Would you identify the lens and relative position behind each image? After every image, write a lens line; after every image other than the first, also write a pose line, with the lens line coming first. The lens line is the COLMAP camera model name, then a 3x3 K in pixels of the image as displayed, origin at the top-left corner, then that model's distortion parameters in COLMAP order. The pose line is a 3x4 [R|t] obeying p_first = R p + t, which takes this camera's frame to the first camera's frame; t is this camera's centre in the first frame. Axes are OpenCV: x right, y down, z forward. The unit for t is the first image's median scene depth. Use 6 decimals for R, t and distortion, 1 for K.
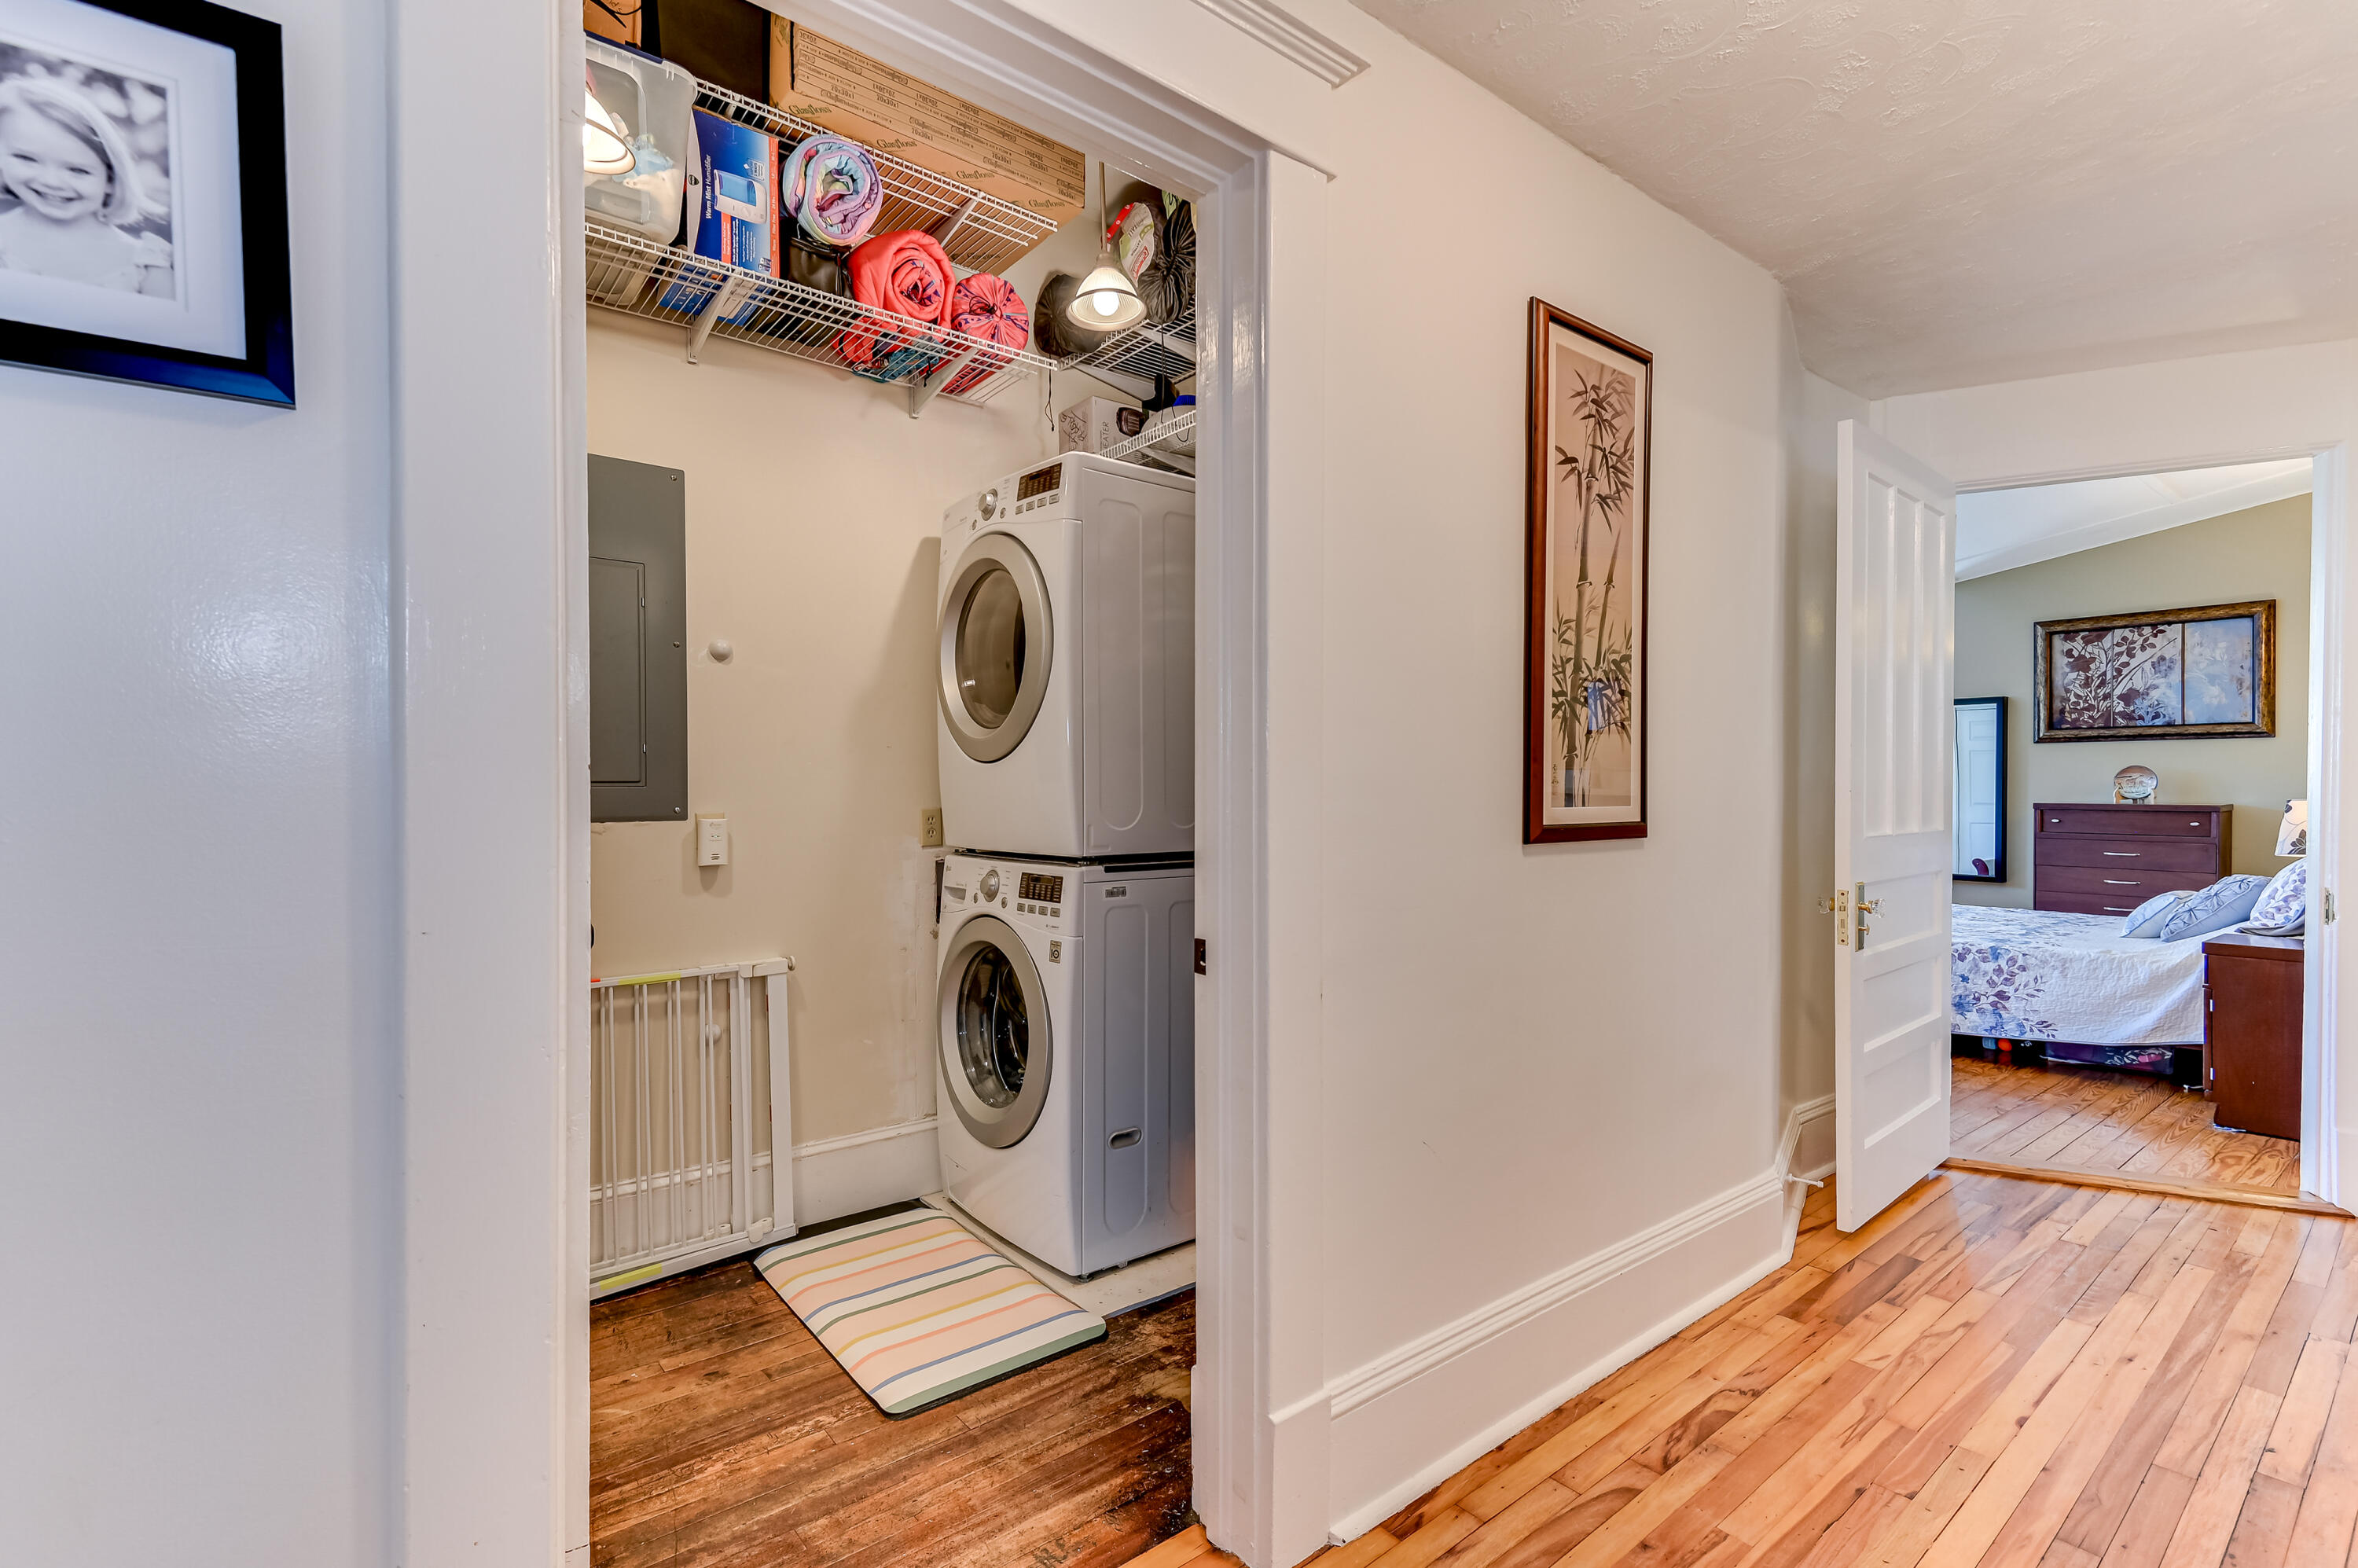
lens RADIAL K [[1070.5, 0, 1179.1], [0, 1070.5, 788.2], [0, 0, 1]] dist [0.040798, -0.017832]
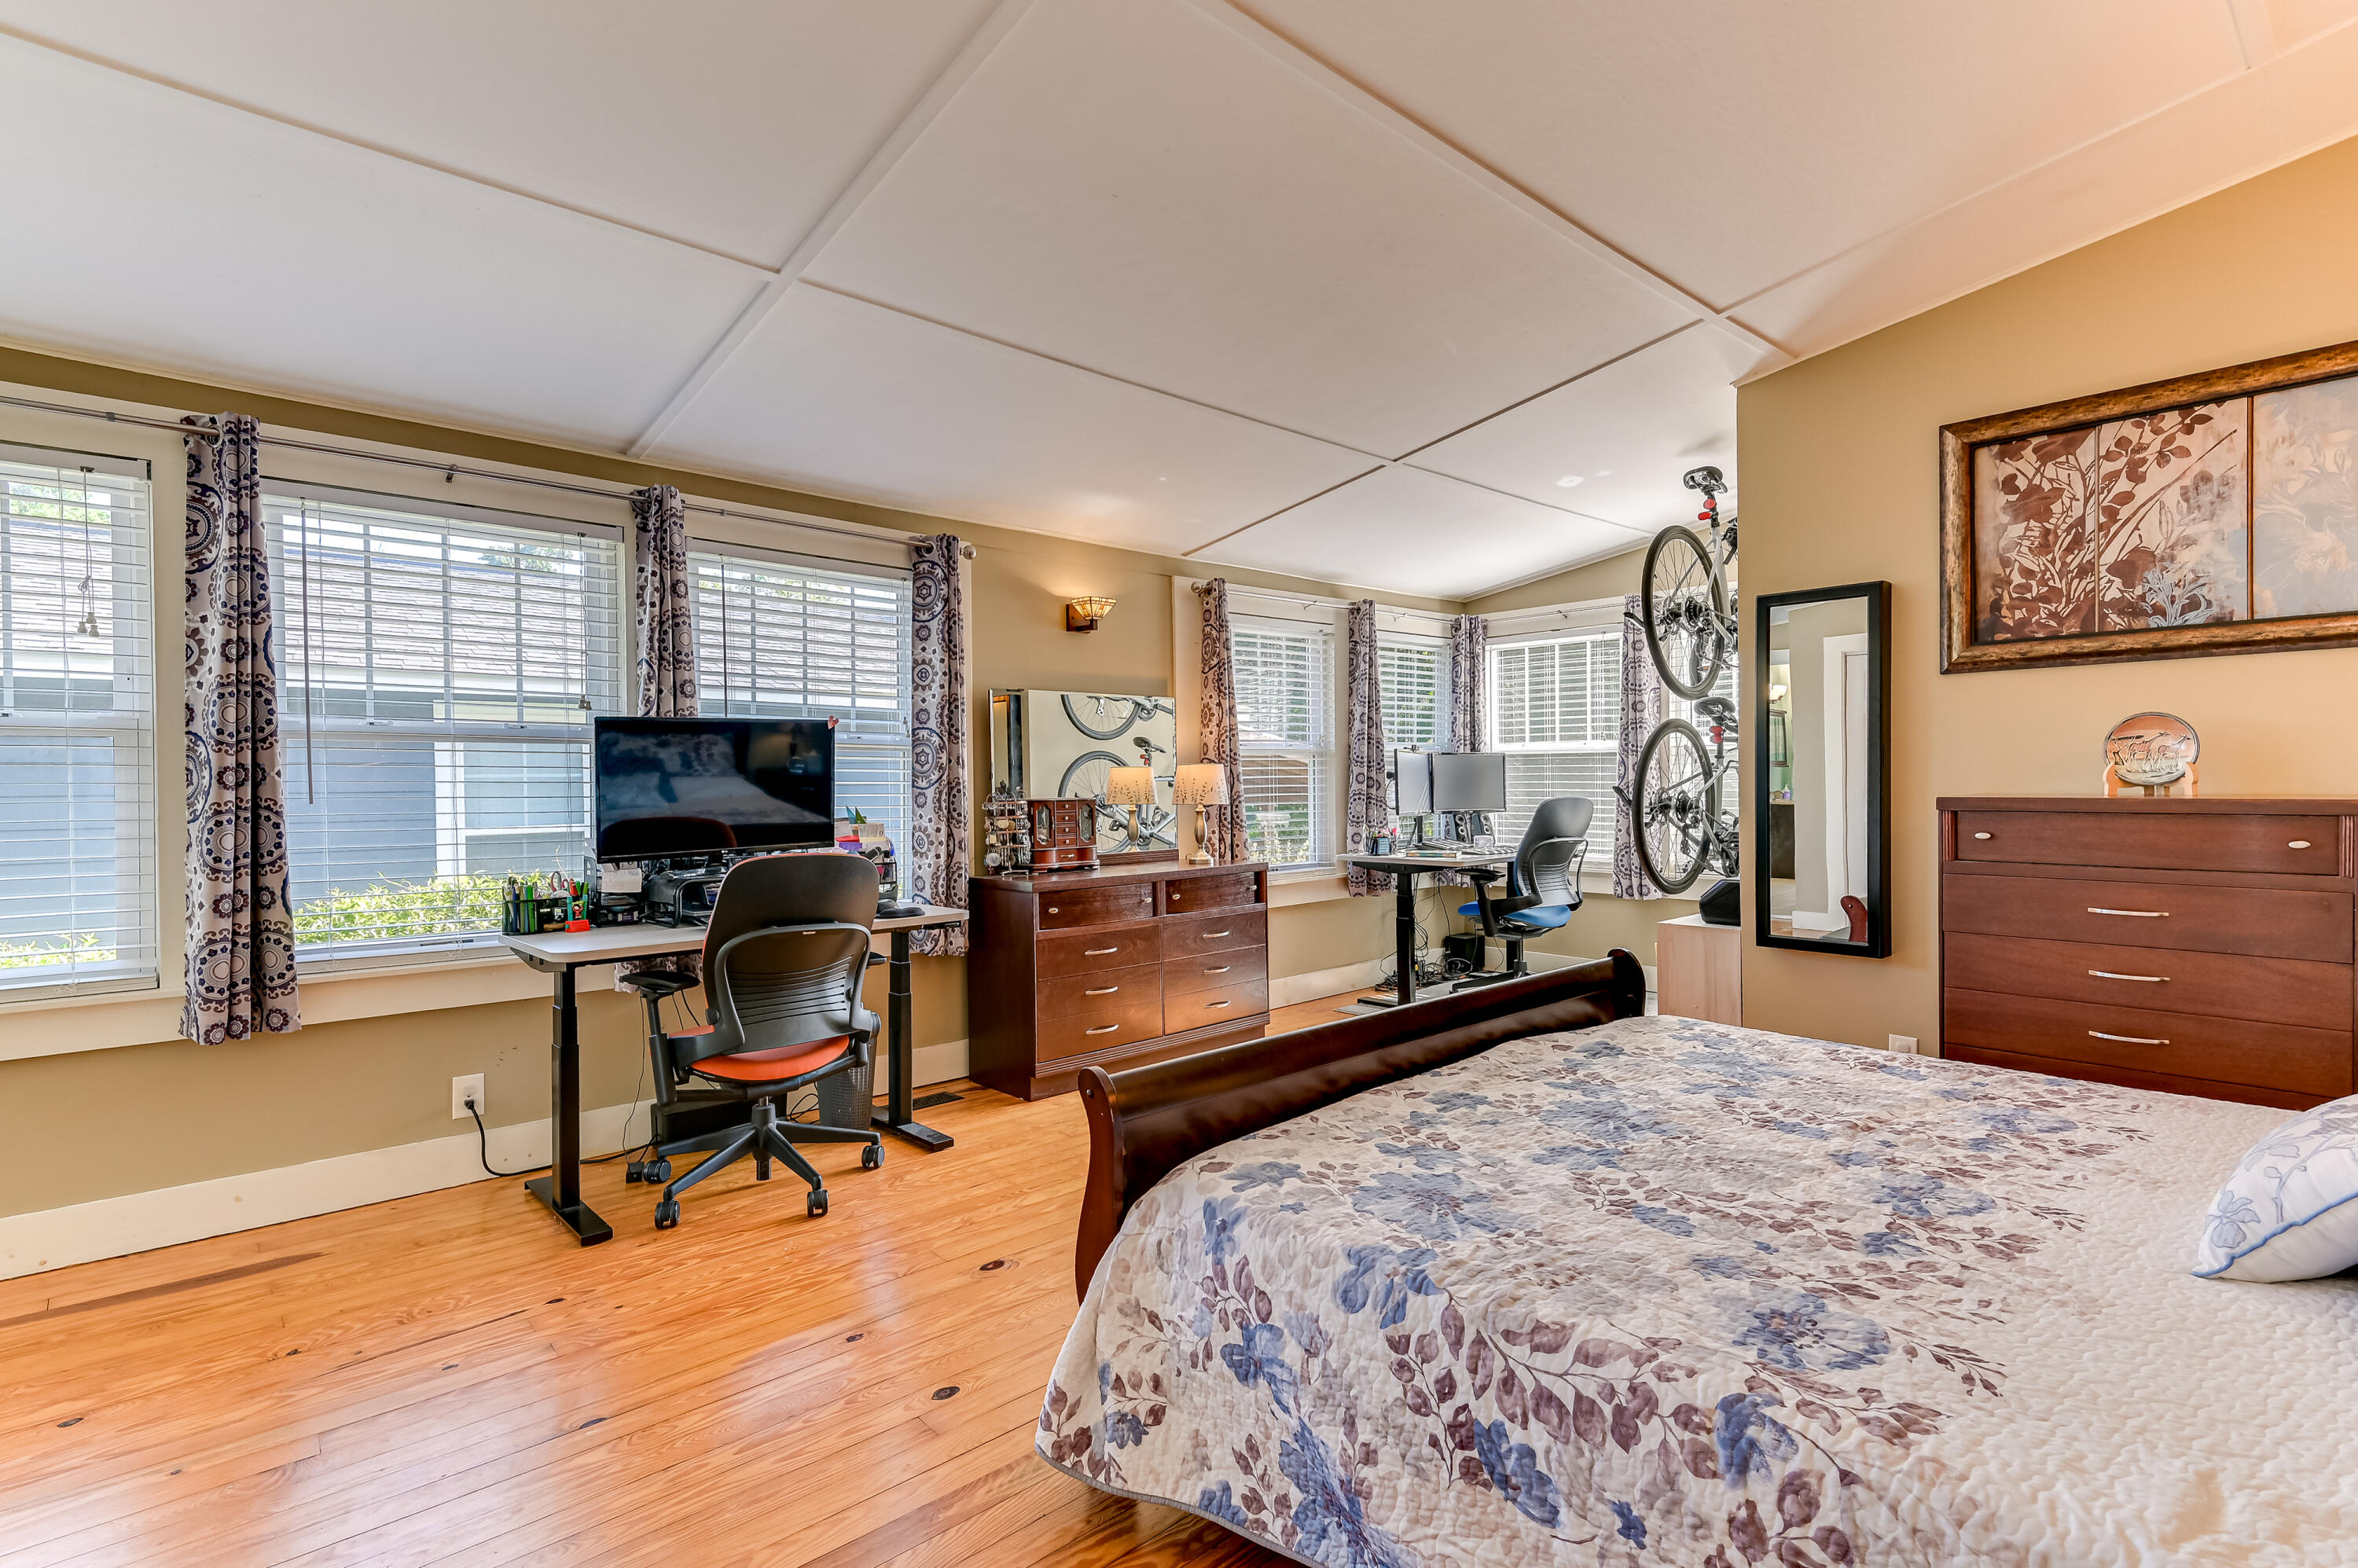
lens RADIAL K [[1107.4, 0, 1170.9], [0, 1107.4, 794.8], [0, 0, 1]] dist [0.041877, -0.020988]
pose [[0.998737, -0.013400, 0.048425, 0.629332], [0.012914, 0.999863, 0.010323, 0.005043], [-0.048557, -0.009684, 0.998773, 0.778468]]
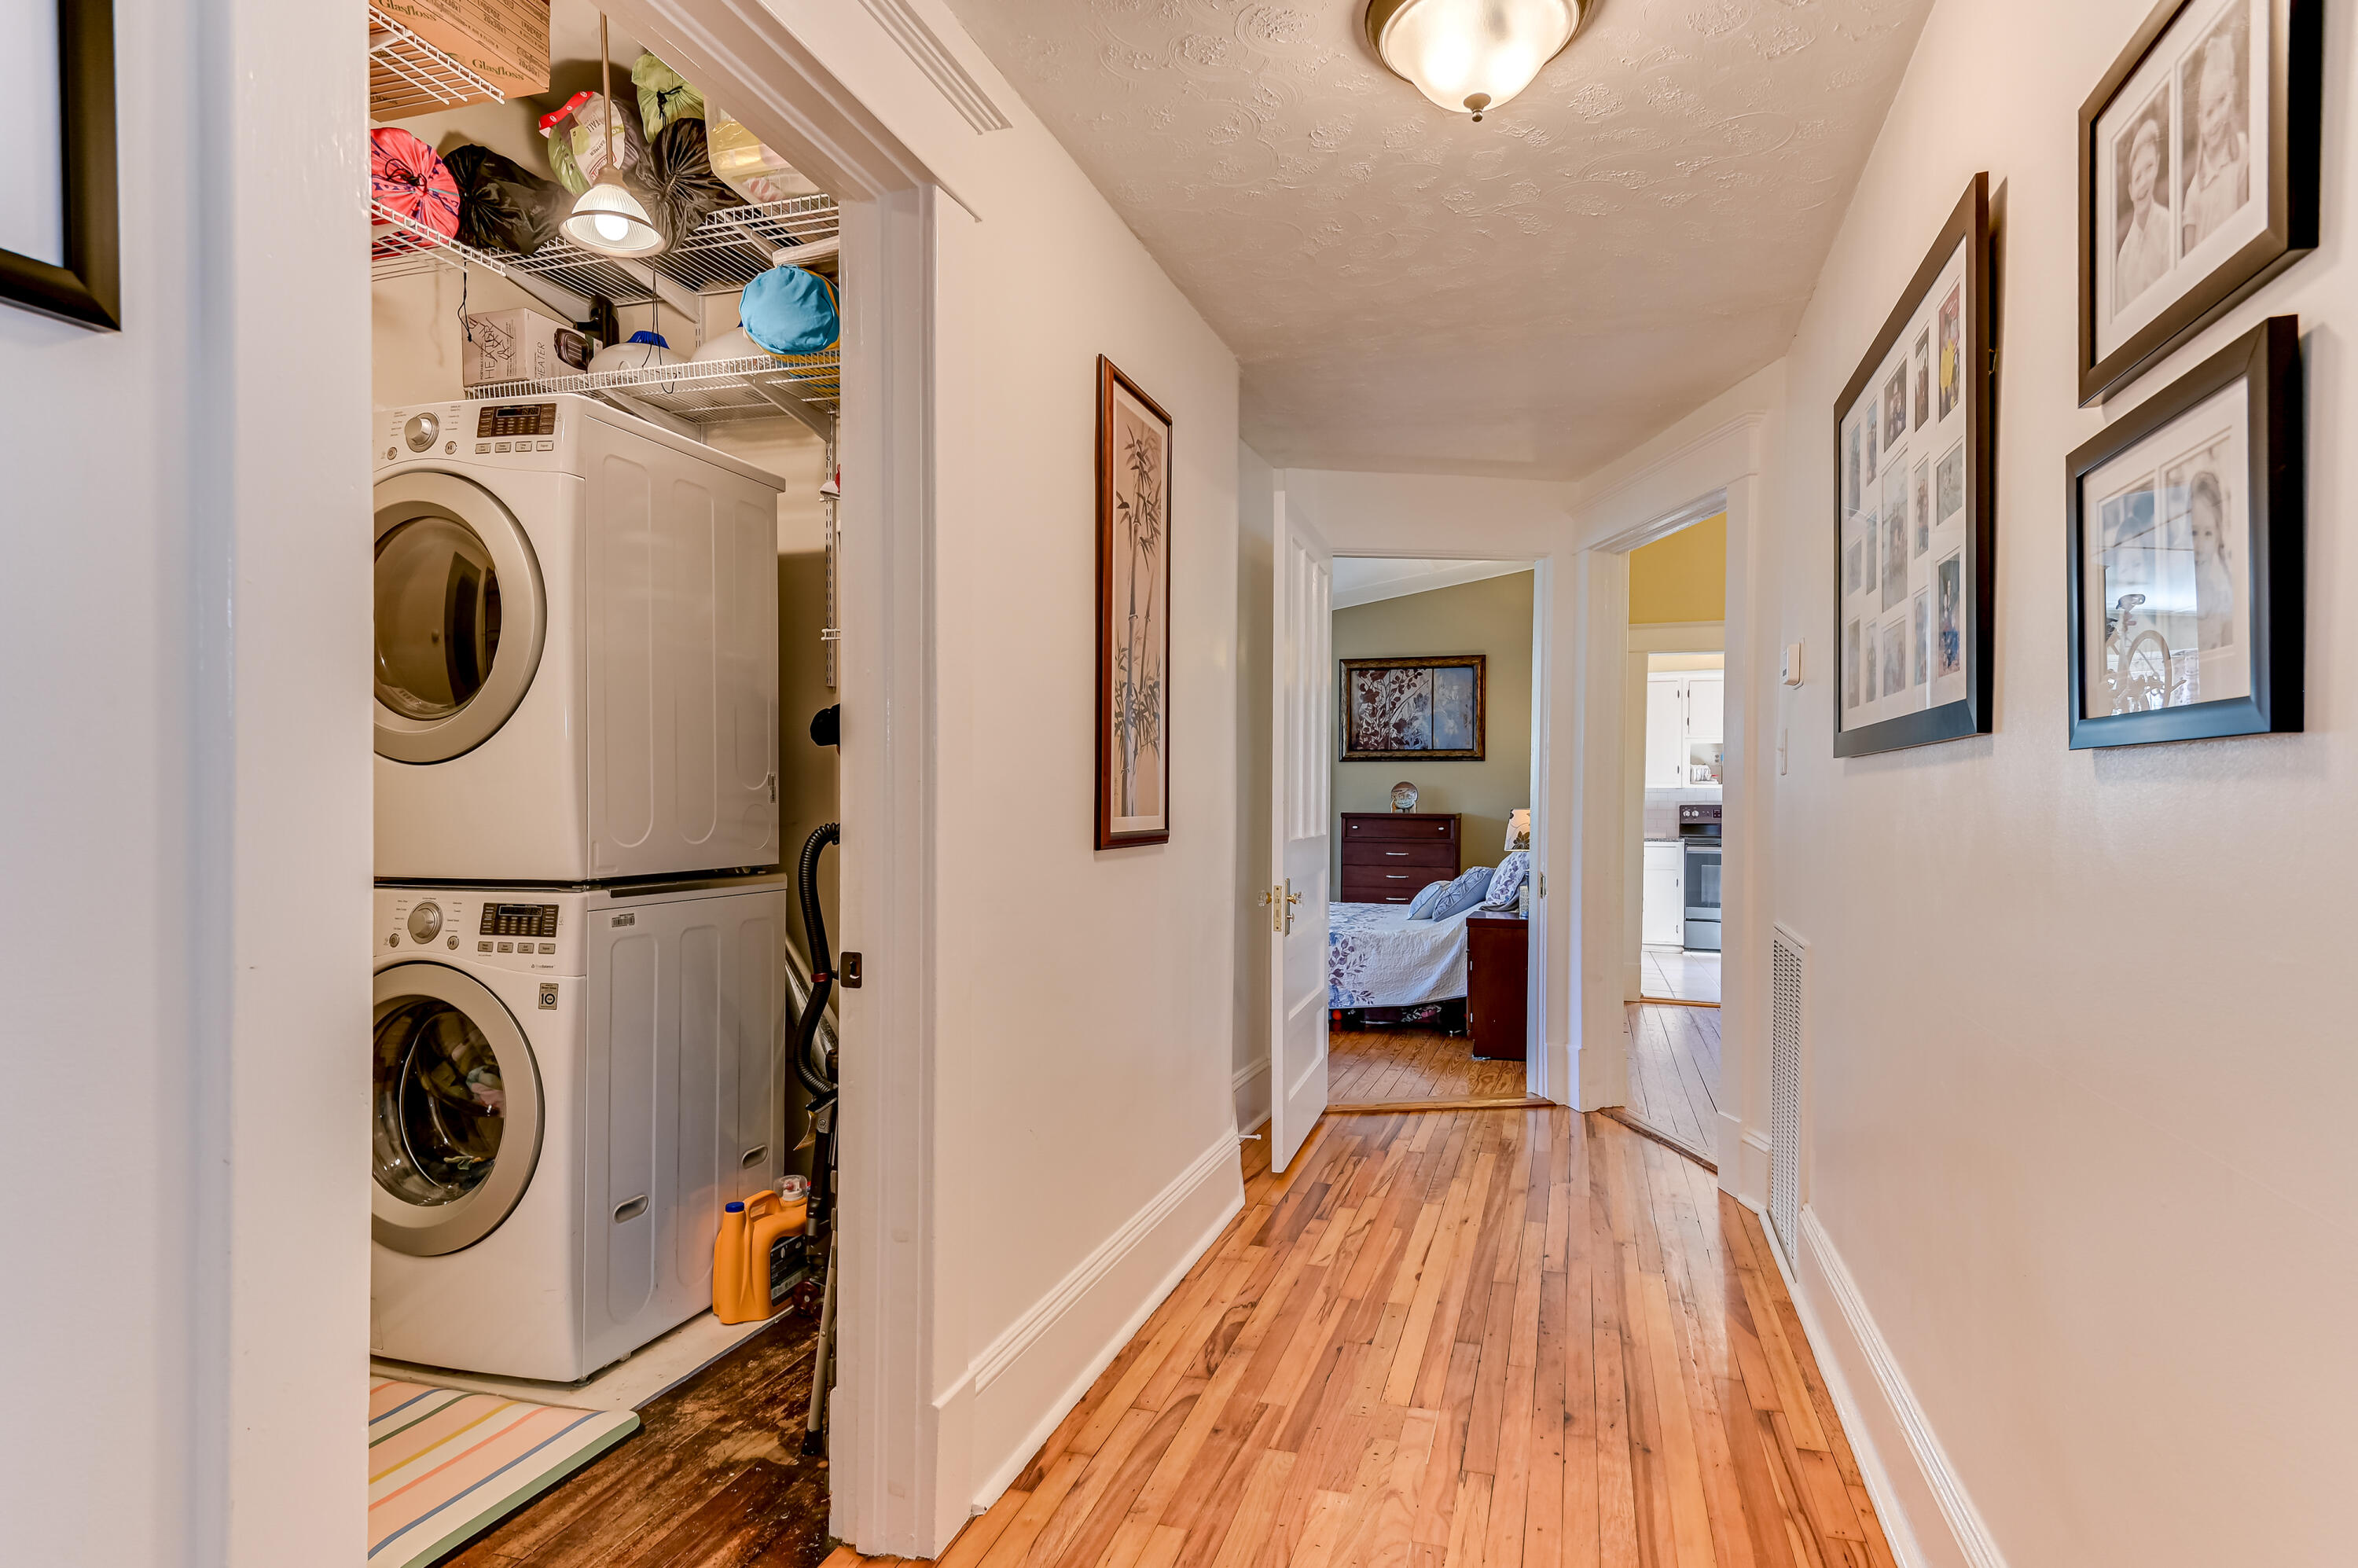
lens RADIAL K [[1253.2, 0, 1209.9], [0, 1253.2, 801.2], [0, 0, 1]] dist [0.058897, -0.001948]
pose [[0.824923, 0.001391, 0.565243, -0.148538], [-0.002648, 0.999996, 0.001403, -0.000341], [-0.565238, -0.002654, 0.824923, -0.060027]]
